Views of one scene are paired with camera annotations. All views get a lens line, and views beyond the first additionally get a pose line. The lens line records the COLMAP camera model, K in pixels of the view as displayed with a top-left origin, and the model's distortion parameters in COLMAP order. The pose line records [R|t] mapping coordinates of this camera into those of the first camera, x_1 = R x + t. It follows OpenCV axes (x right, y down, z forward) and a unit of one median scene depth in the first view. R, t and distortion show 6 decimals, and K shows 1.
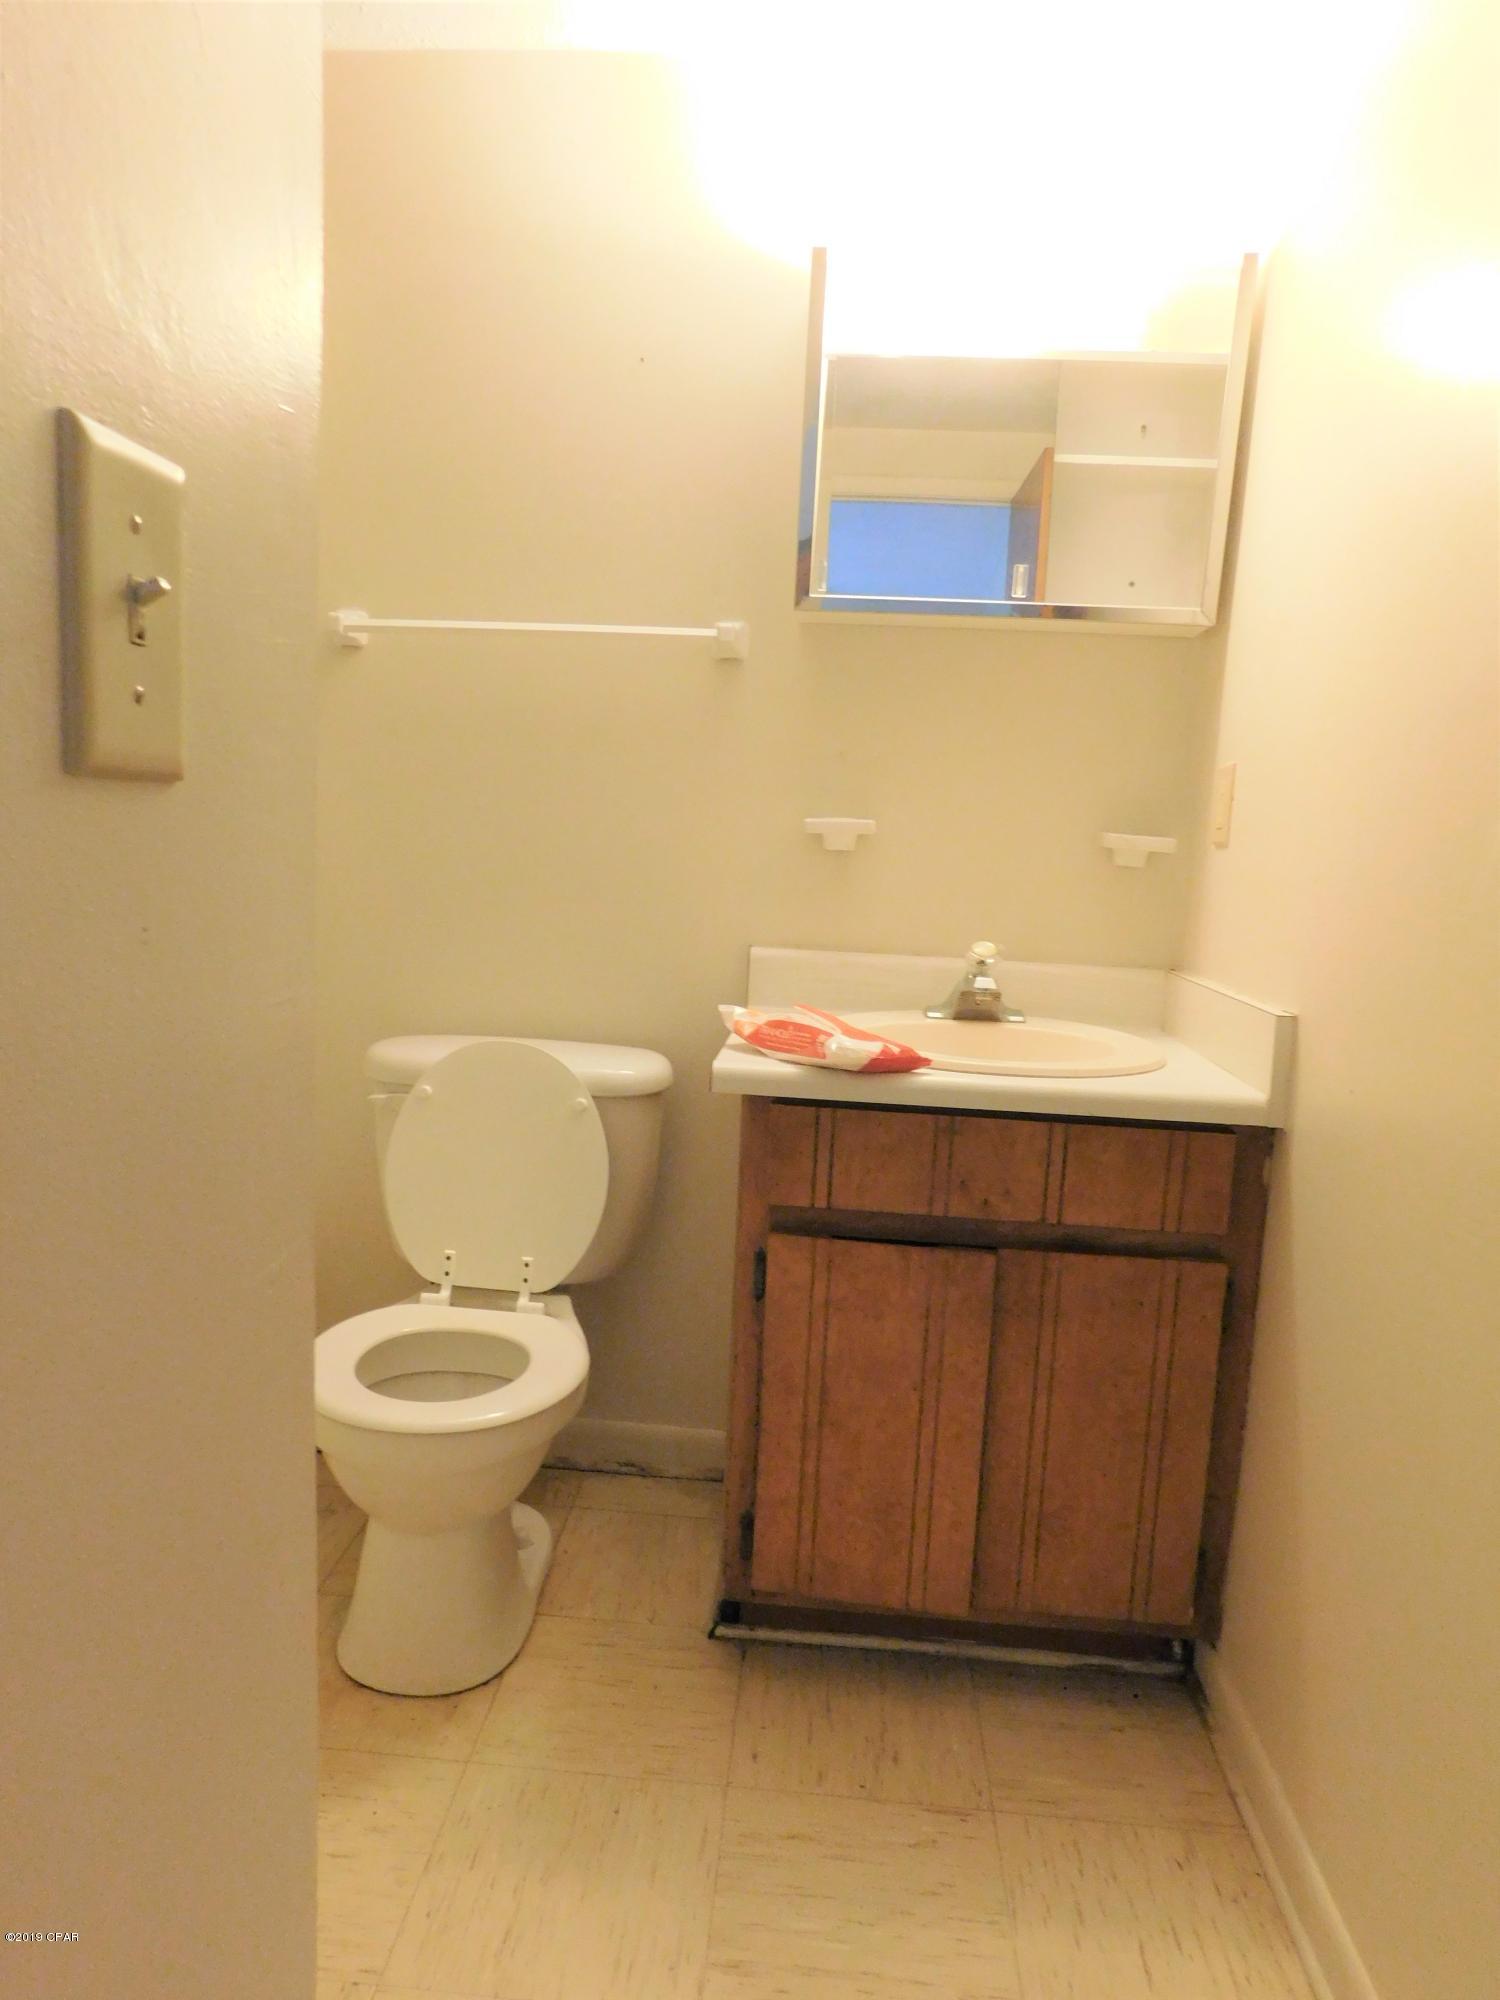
lens RADIAL K [[1330.6, 0, 750.0], [0, 1330.6, 1000.0], [0, 0, 1]] dist [-0.070162, 0.059938]
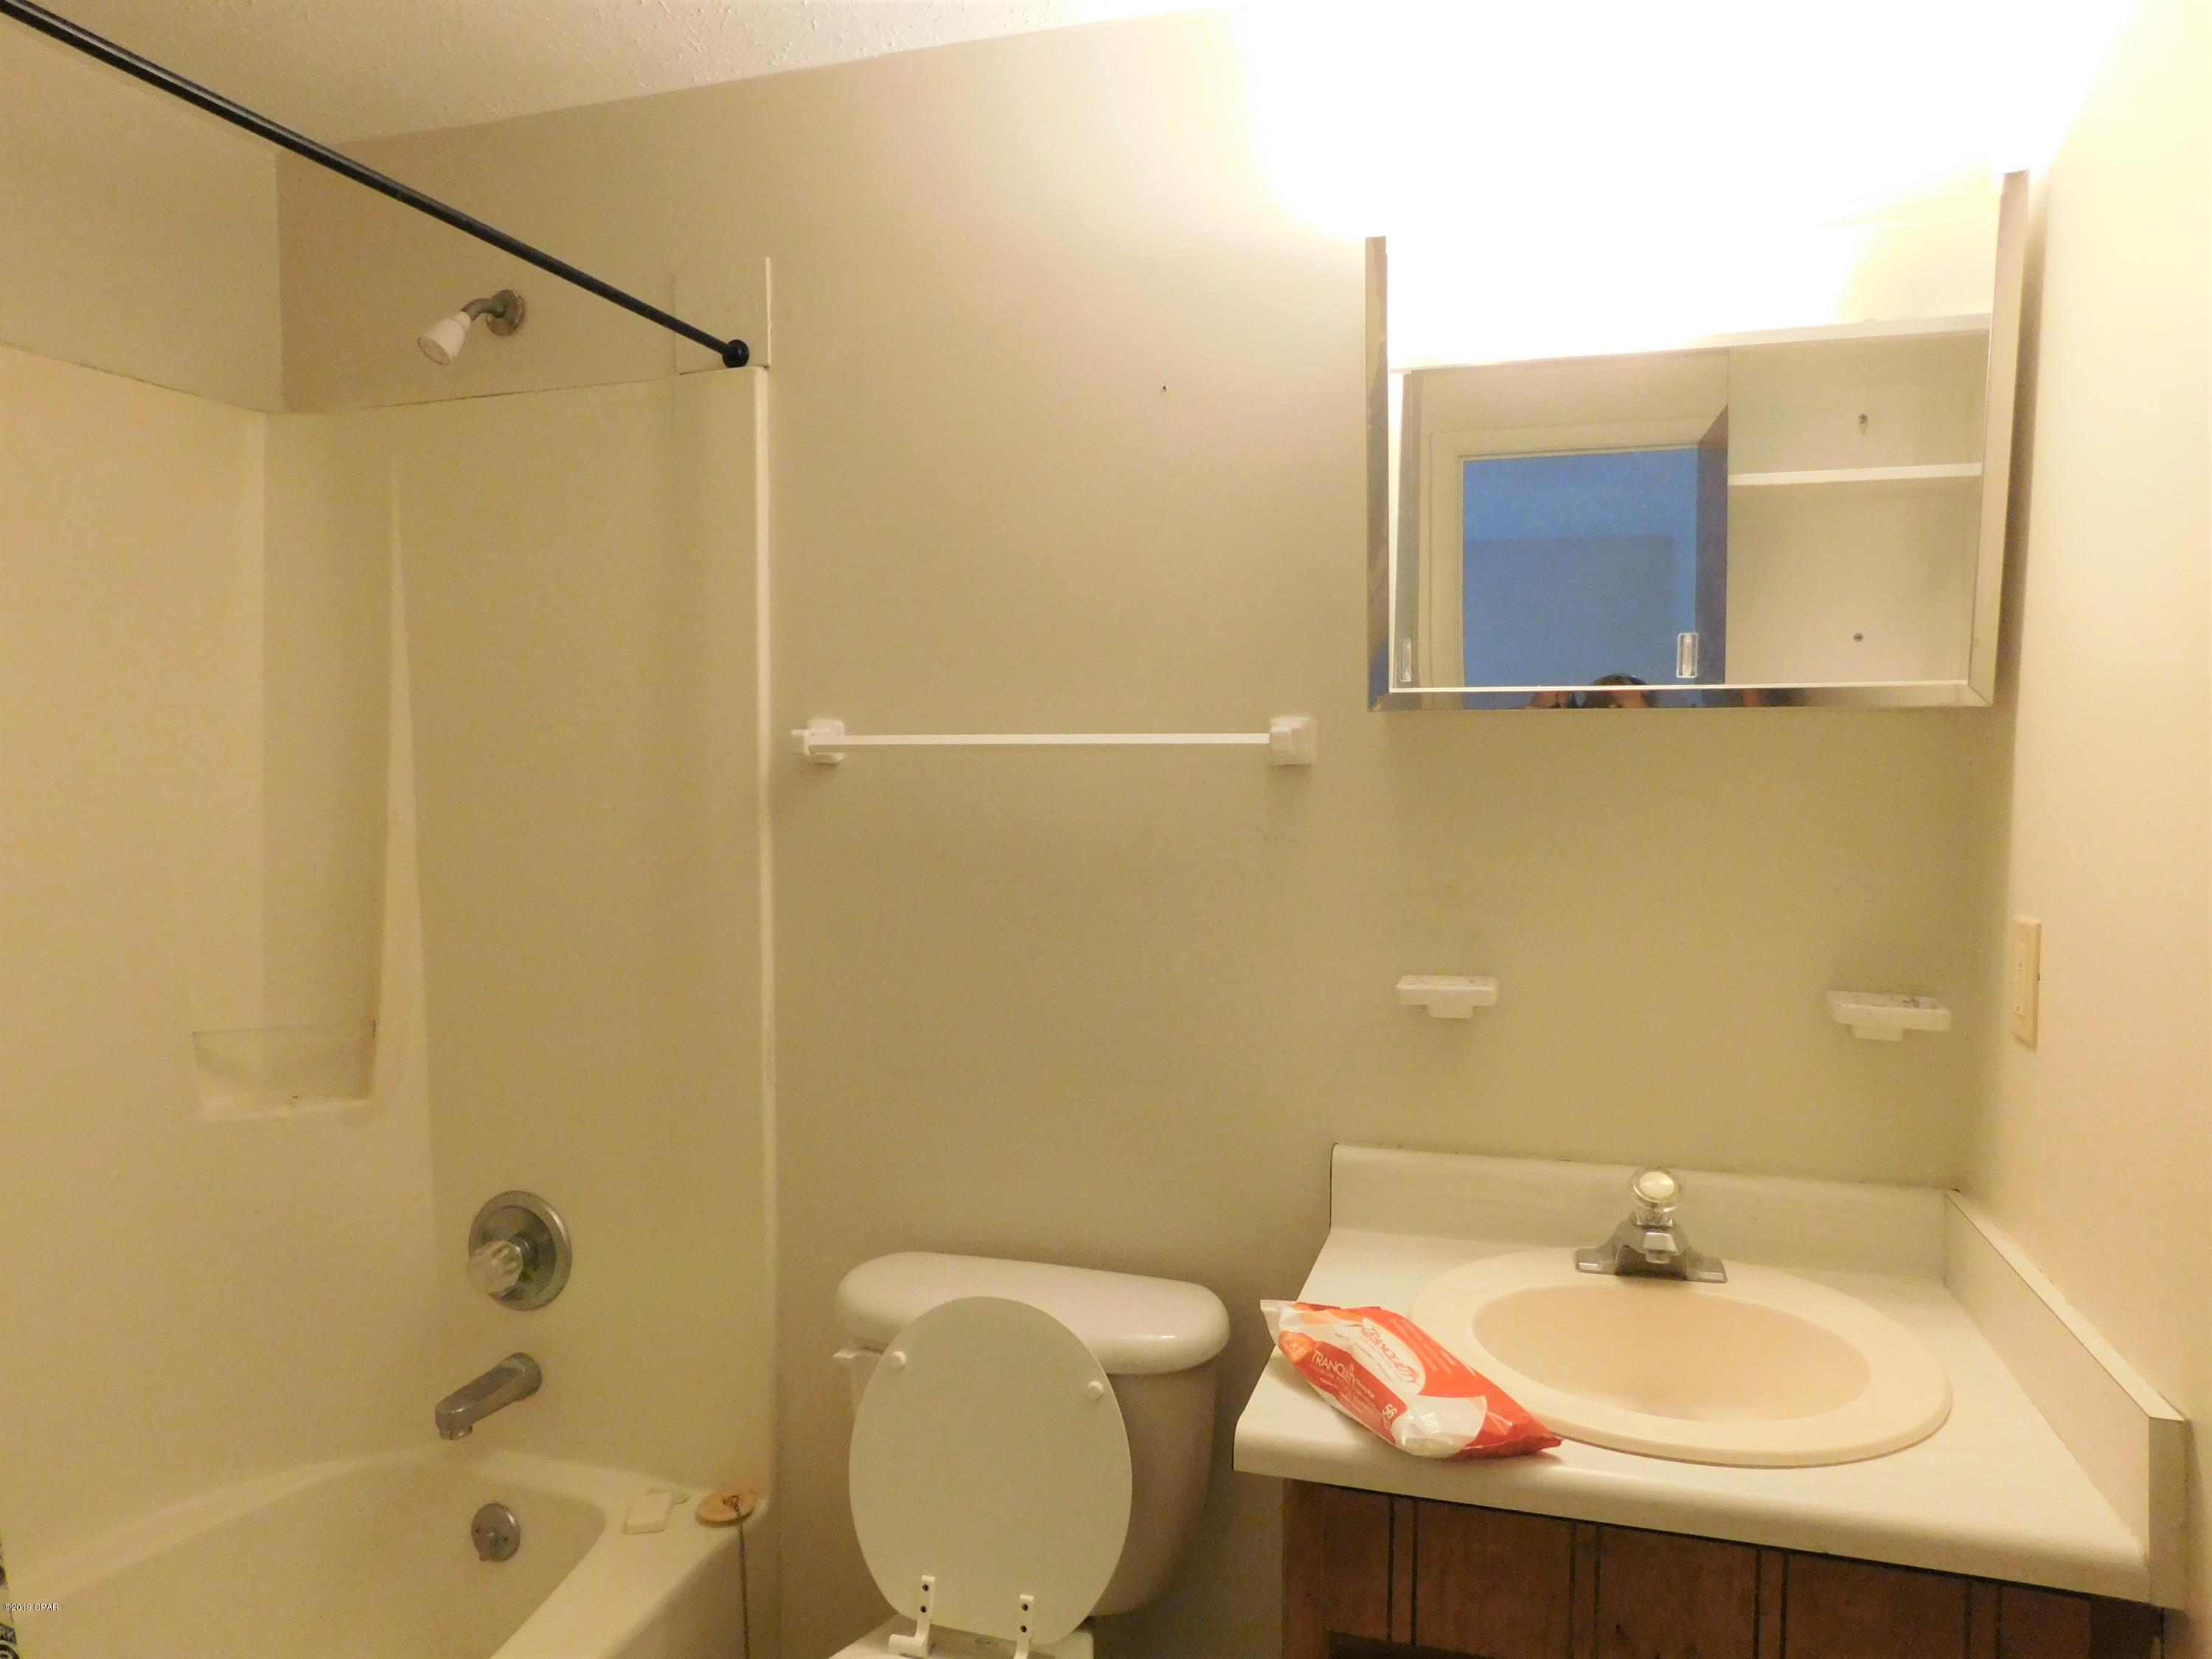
lens RADIAL K [[1466.3, 0, 1111.6], [0, 1466.3, 820.9], [0, 0, 1]] dist [-0.078528, 0.067900]
pose [[0.975196, -0.035520, -0.218476, 0.070689], [0.015700, 0.995654, -0.091799, -0.164032], [0.220787, 0.086092, 0.971515, 0.186188]]
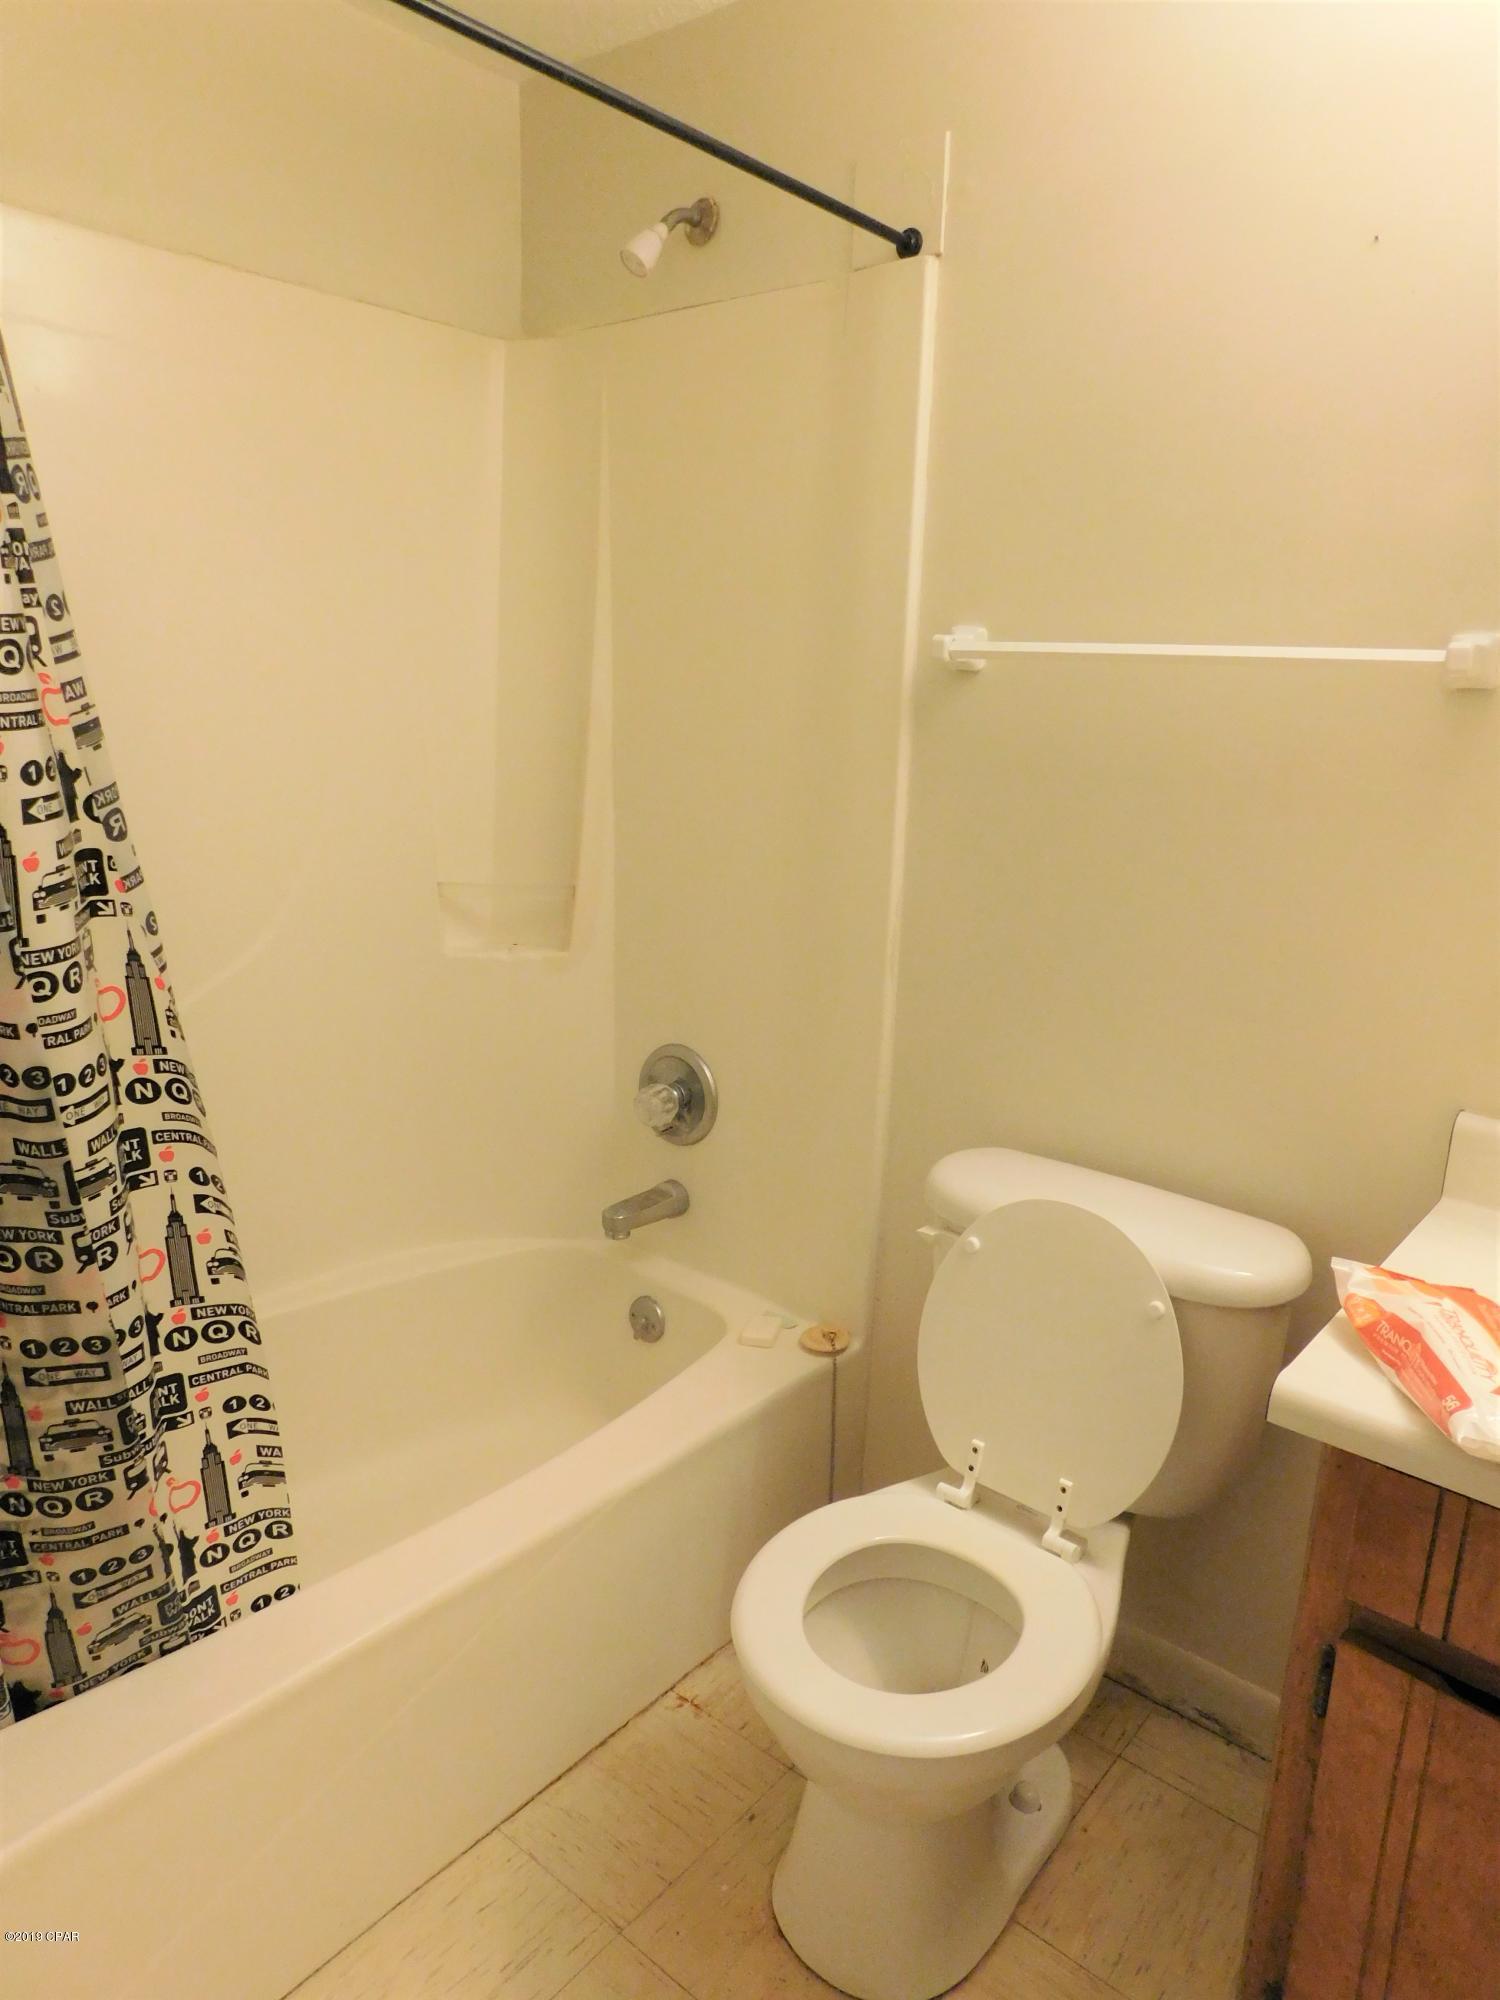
lens RADIAL K [[1330.6, 0, 750.0], [0, 1330.6, 1000.0], [0, 0, 1]] dist [-0.070162, 0.059938]
pose [[0.811912, 0.119976, -0.571318, 0.091522], [-0.073472, 0.991872, 0.103879, -0.155797], [0.579138, -0.042365, 0.814128, 0.267685]]
